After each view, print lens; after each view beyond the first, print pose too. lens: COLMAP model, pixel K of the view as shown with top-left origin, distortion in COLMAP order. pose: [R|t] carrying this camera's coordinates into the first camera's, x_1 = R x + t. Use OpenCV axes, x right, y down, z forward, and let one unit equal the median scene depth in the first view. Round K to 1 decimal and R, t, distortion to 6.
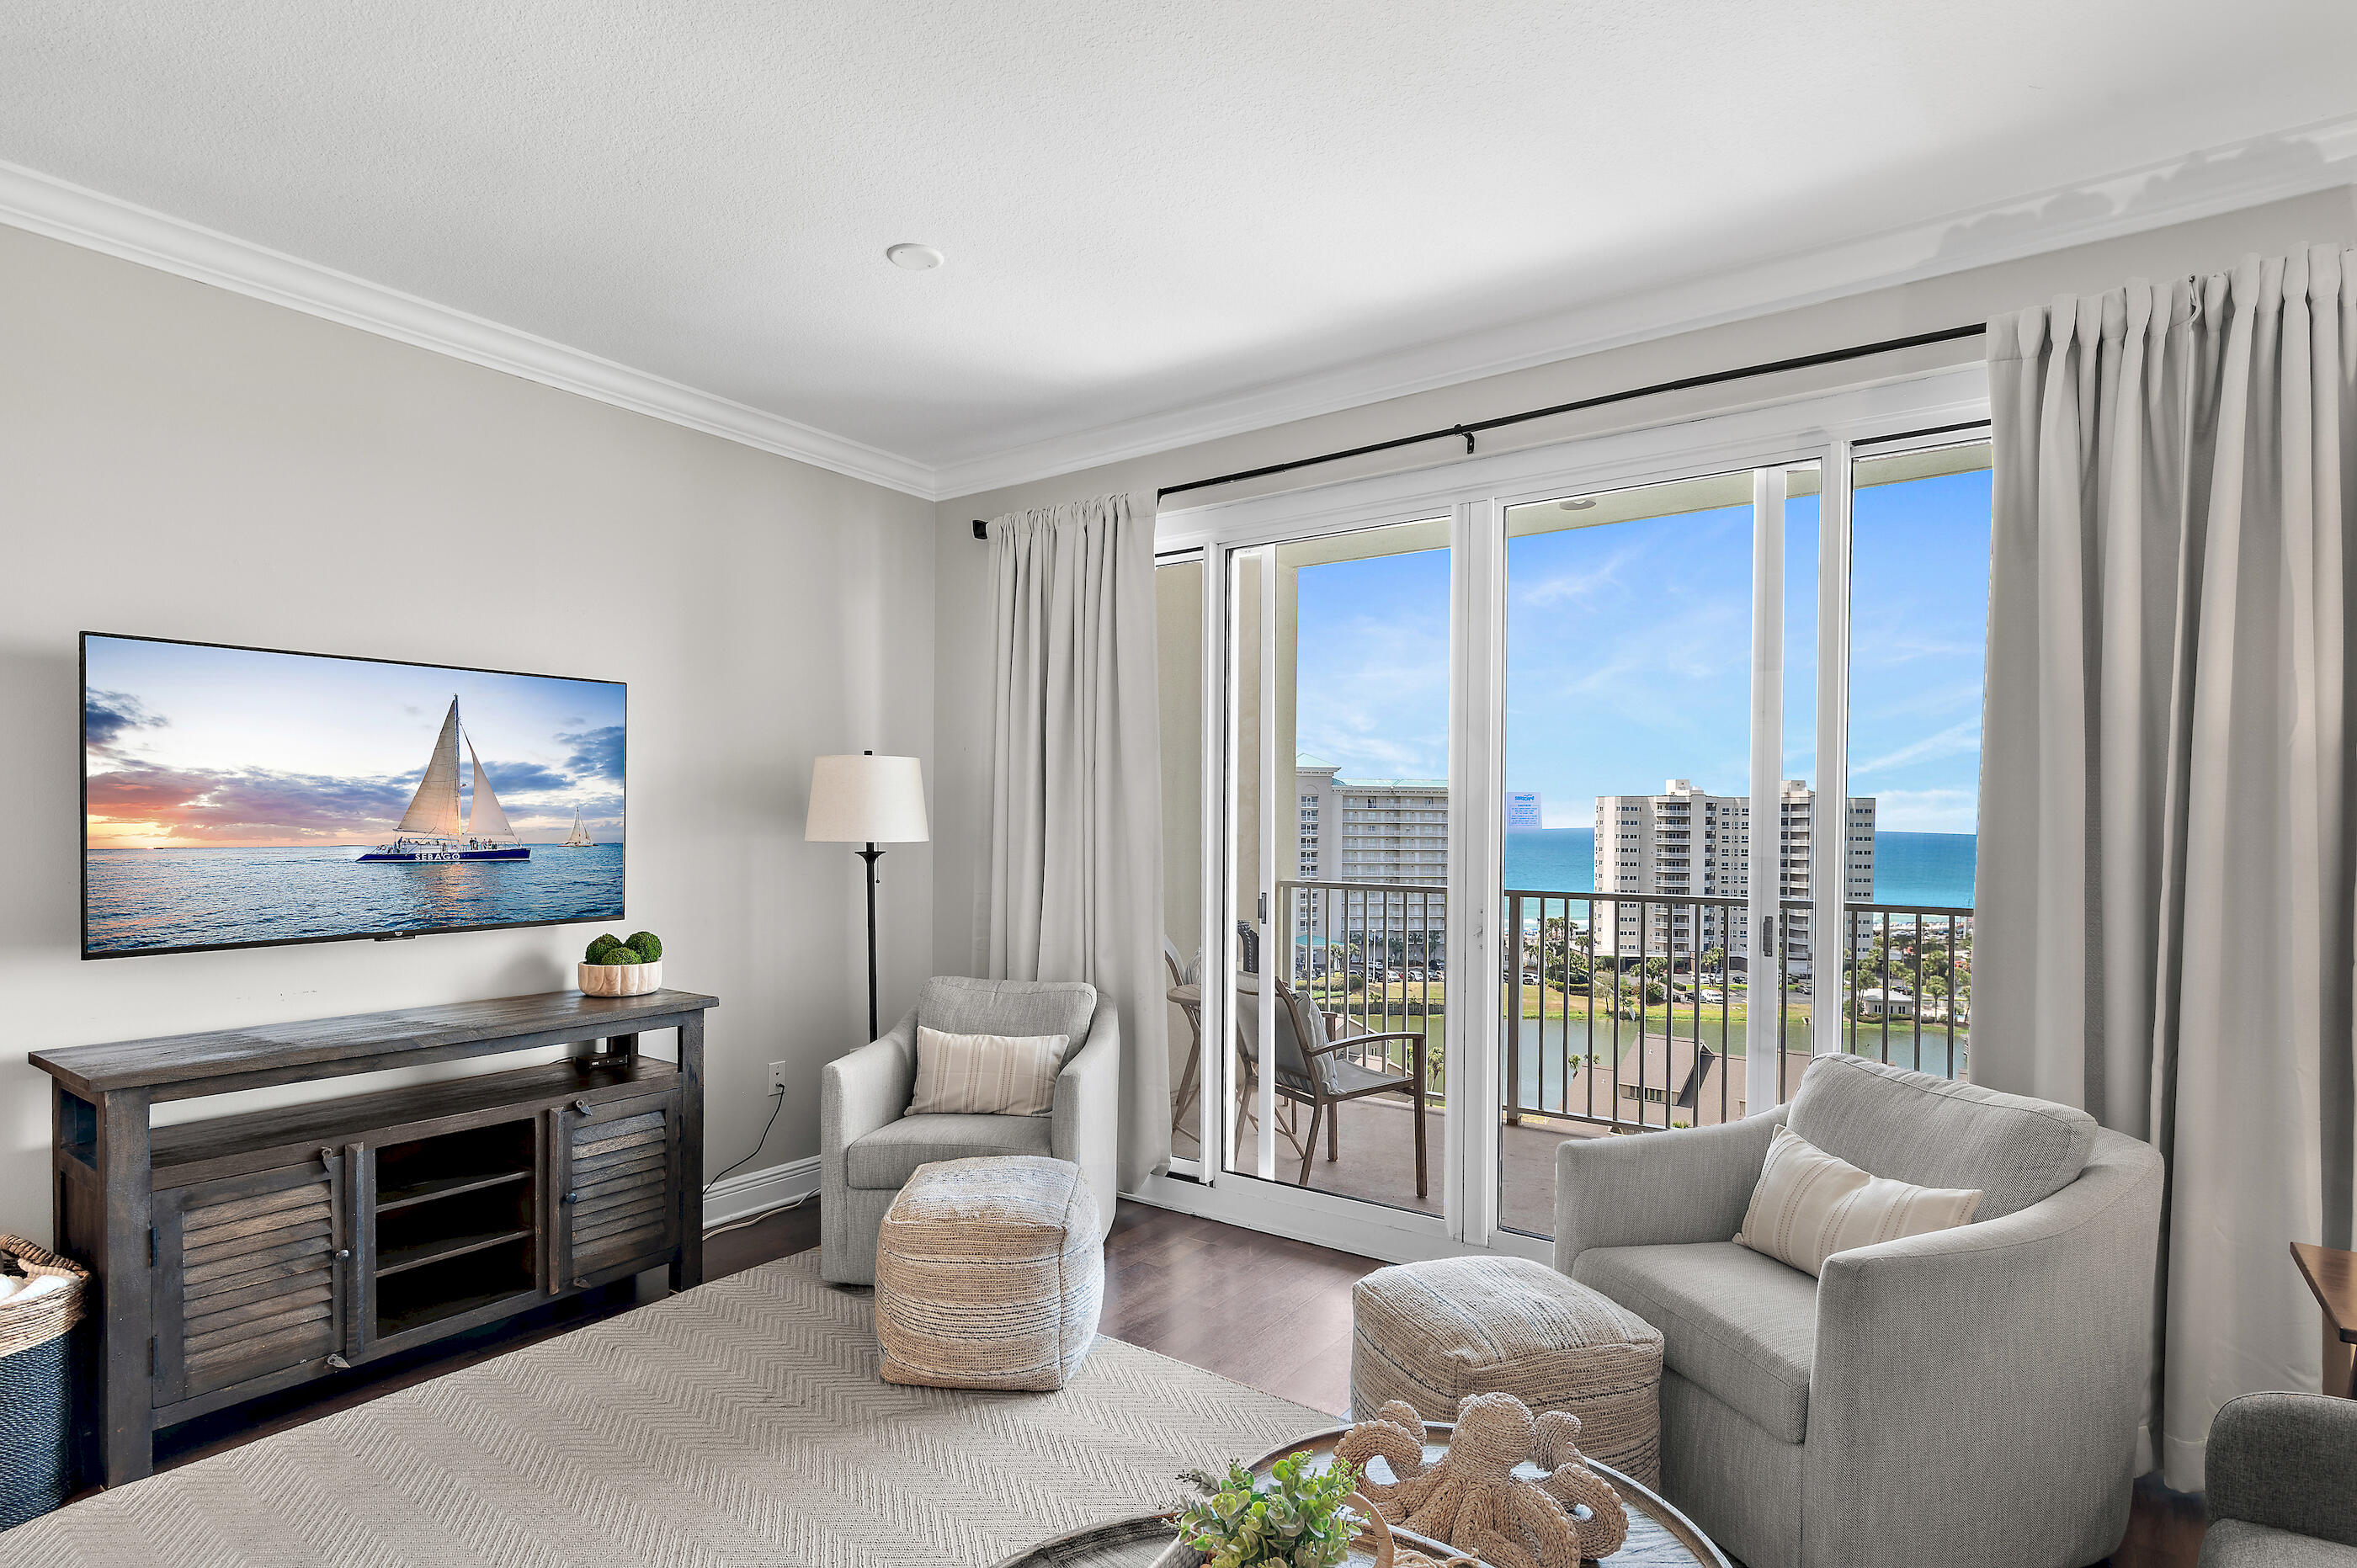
lens RADIAL K [[1176.8, 0, 1166.8], [0, 1176.8, 841.4], [0, 0, 1]] dist [-0.002154, -0.000512]
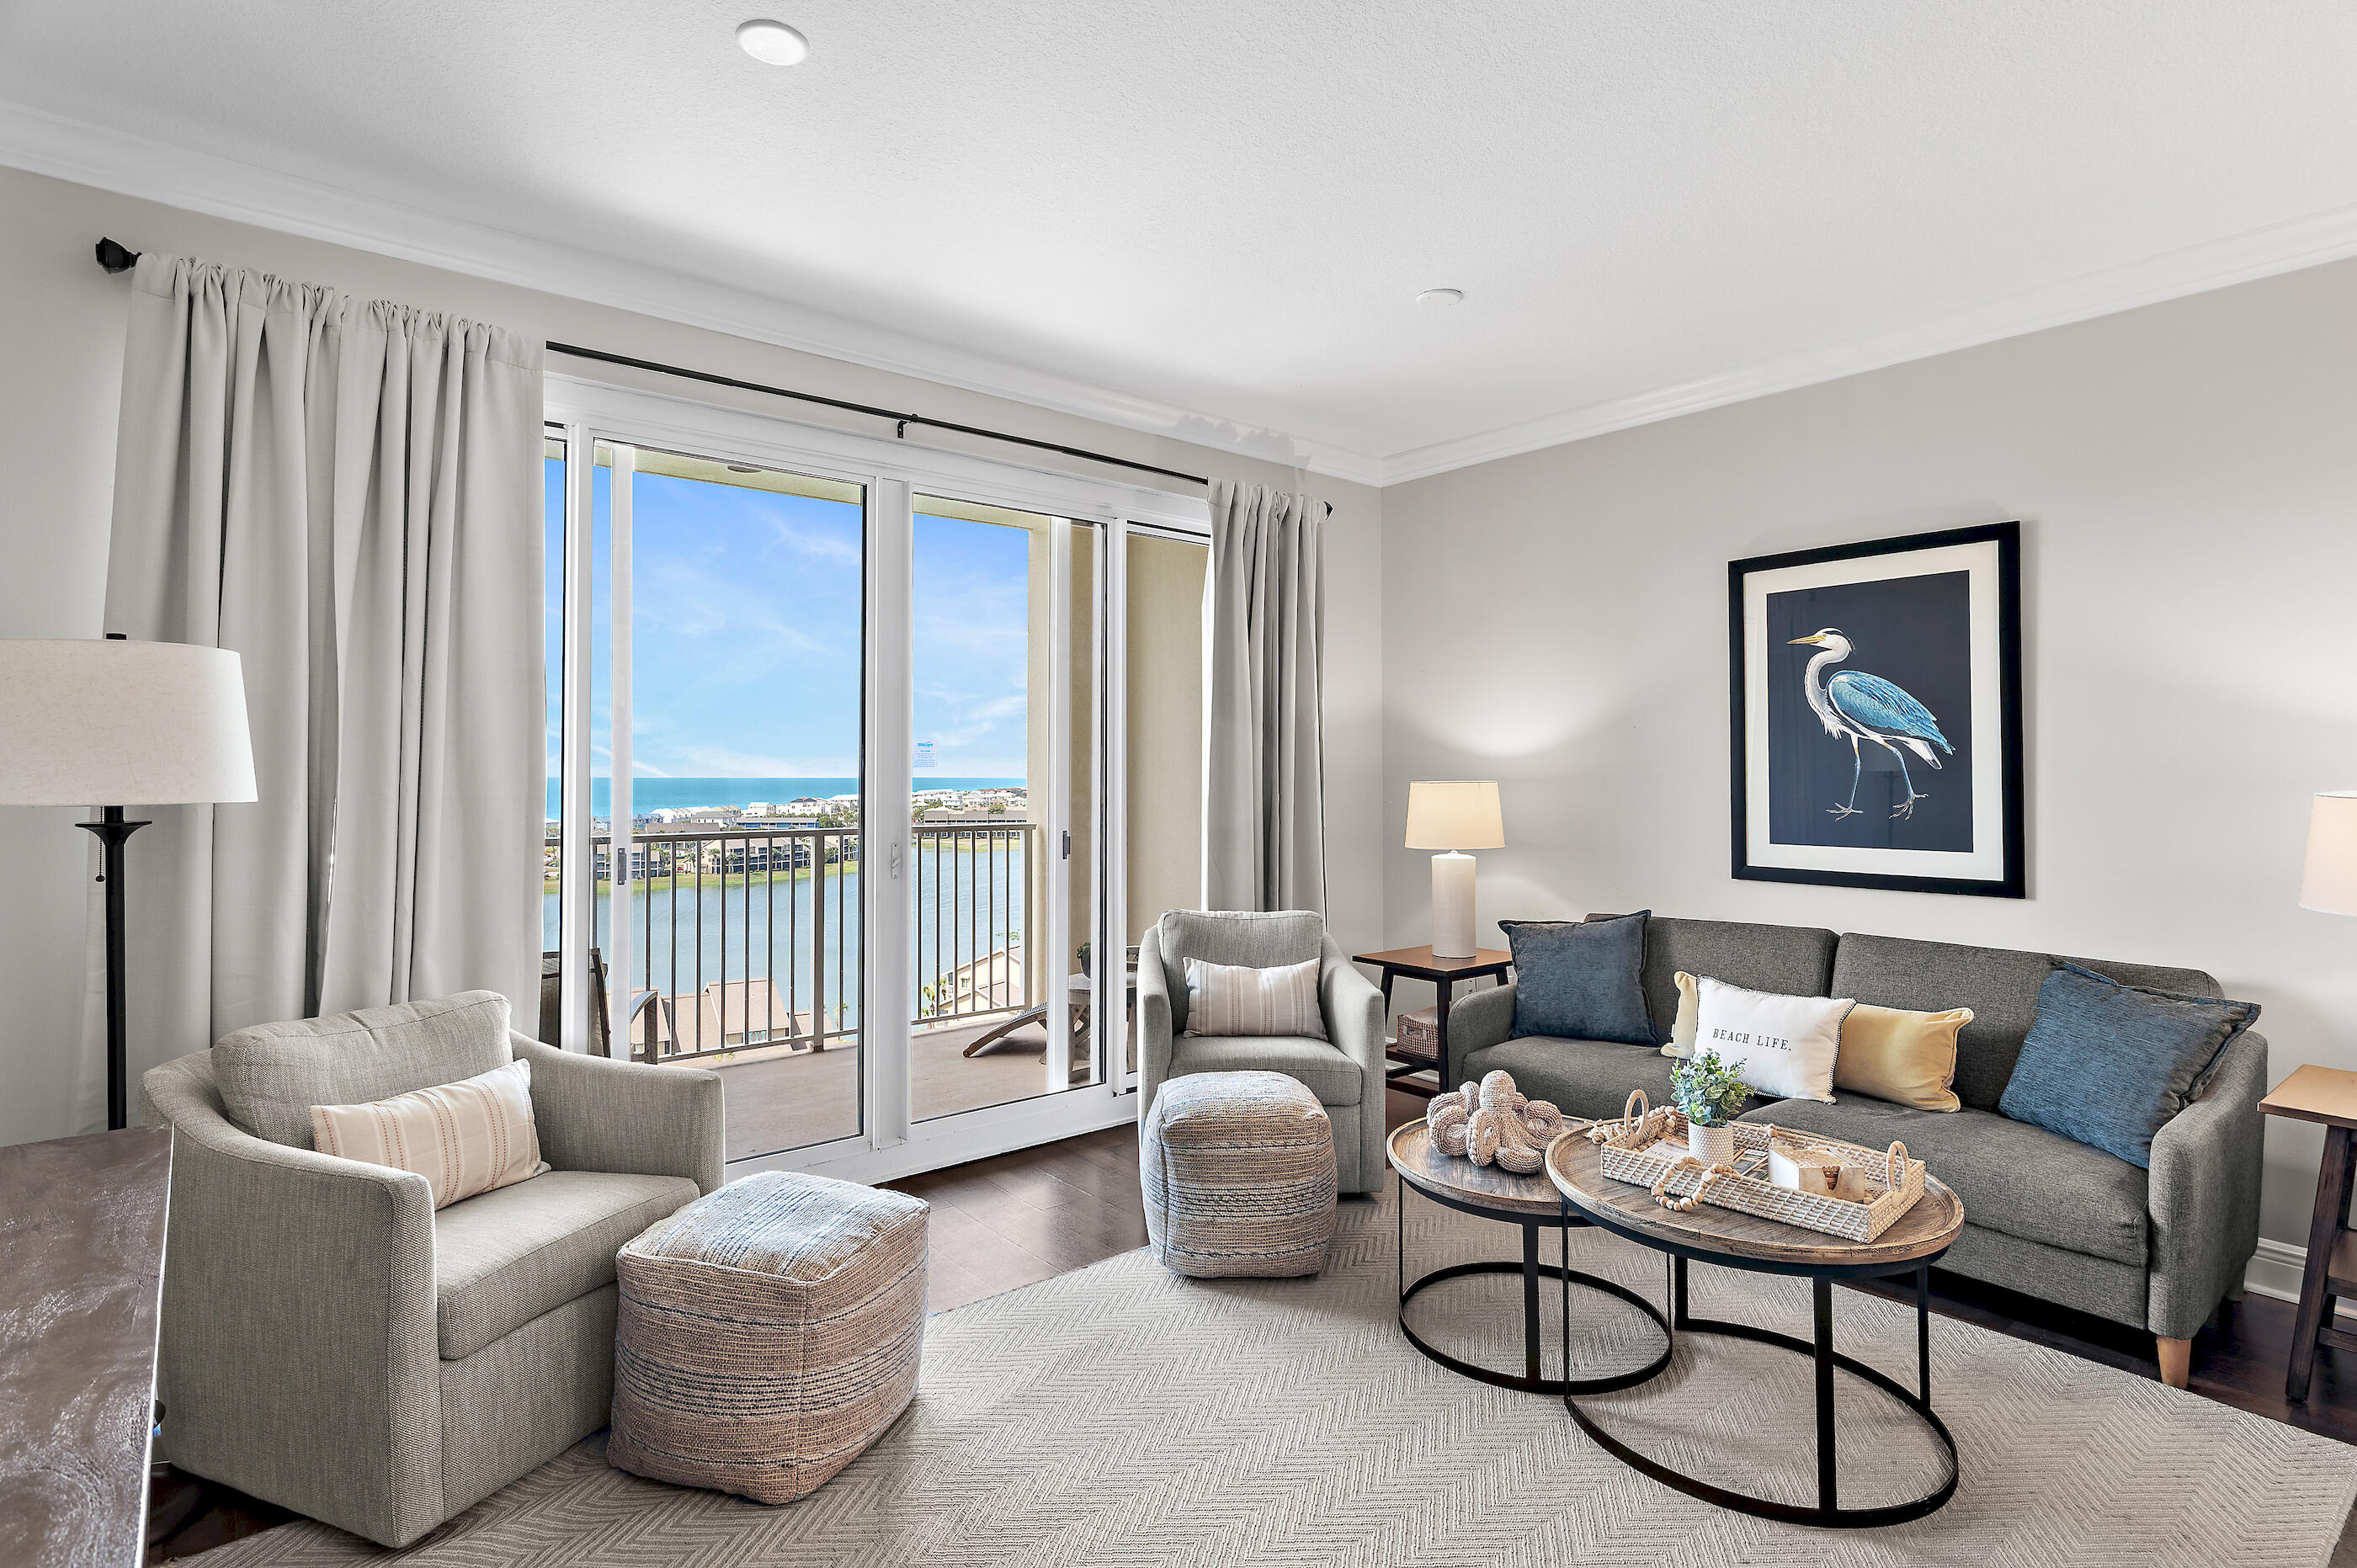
lens RADIAL K [[1137.8, 0, 1191.9], [0, 1137.8, 744.1], [0, 0, 1]] dist [-0.001629, 0.000279]
pose [[0.249718, 0.012363, 0.968240, -0.794824], [0.016895, 0.999711, -0.017122, -0.011998], [-0.968171, 0.020634, 0.249437, 0.498794]]
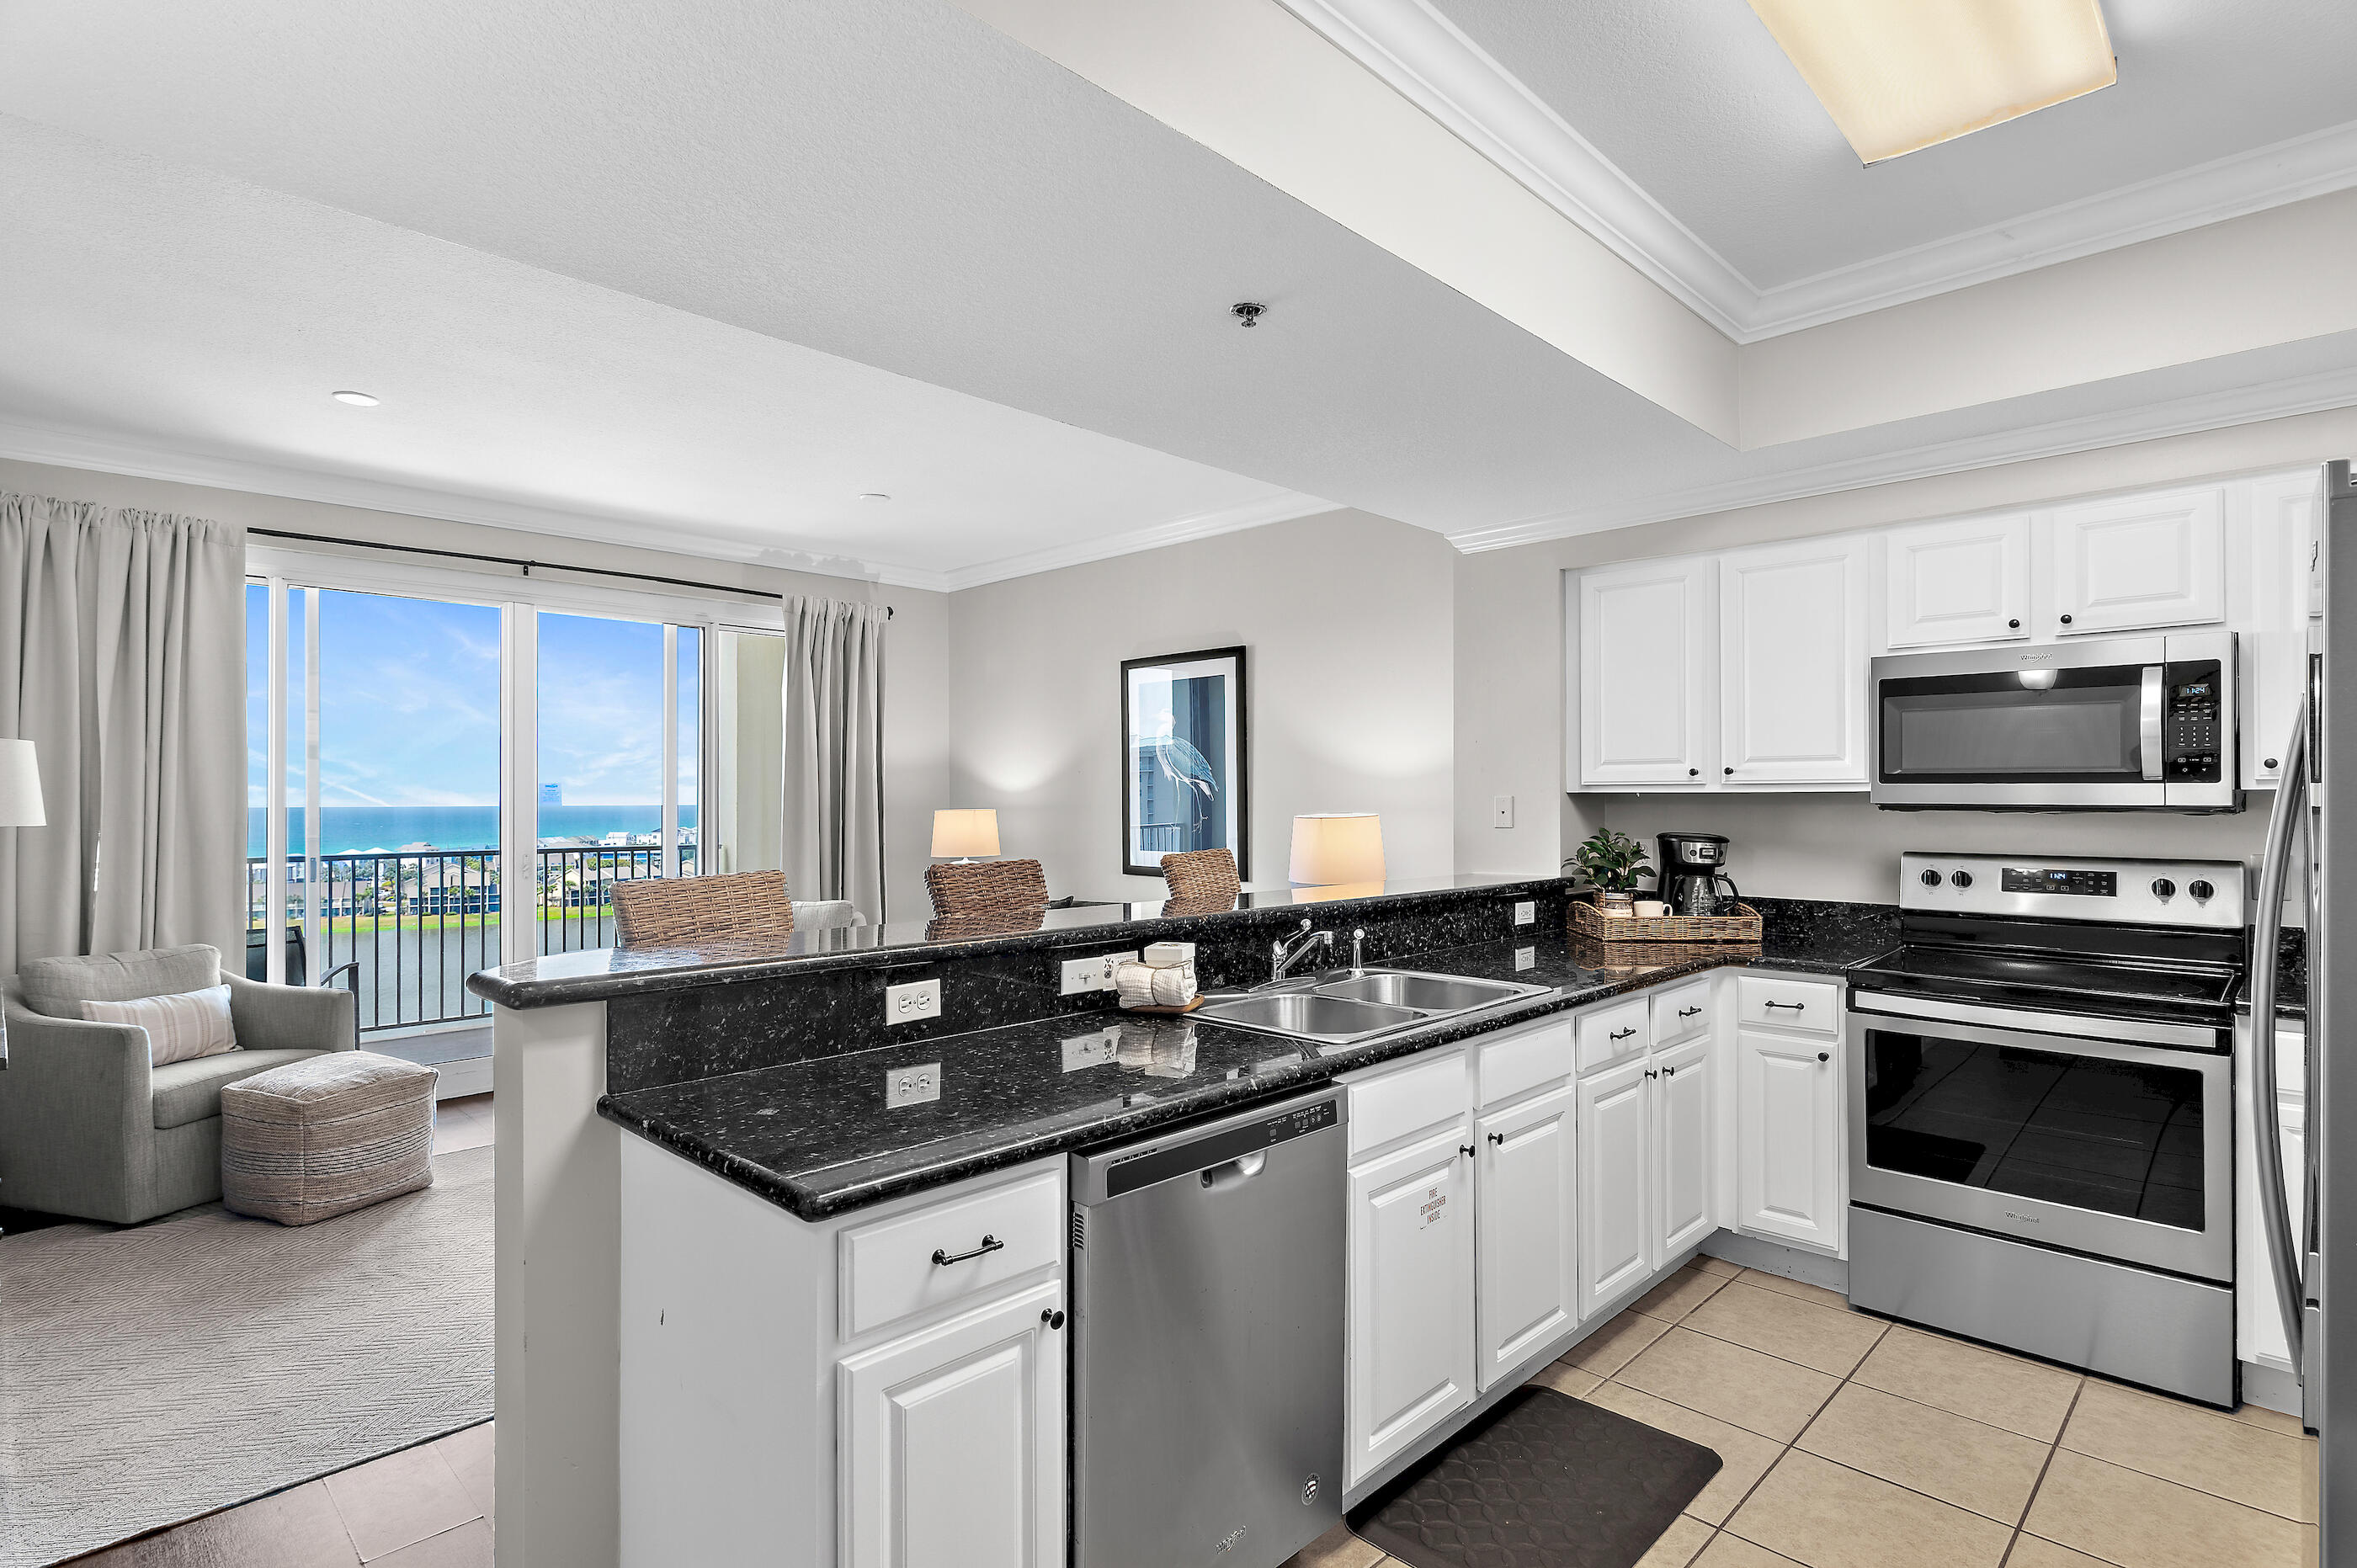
lens RADIAL K [[1147.8, 0, 1178.5], [0, 1147.8, 784.0], [0, 0, 1]] dist [0.001439, -0.000264]
pose [[0.170771, 0.002901, 0.985306, -1.276114], [0.020784, 0.999763, -0.006546, -0.008772], [-0.985092, 0.021597, 0.170670, -0.189946]]
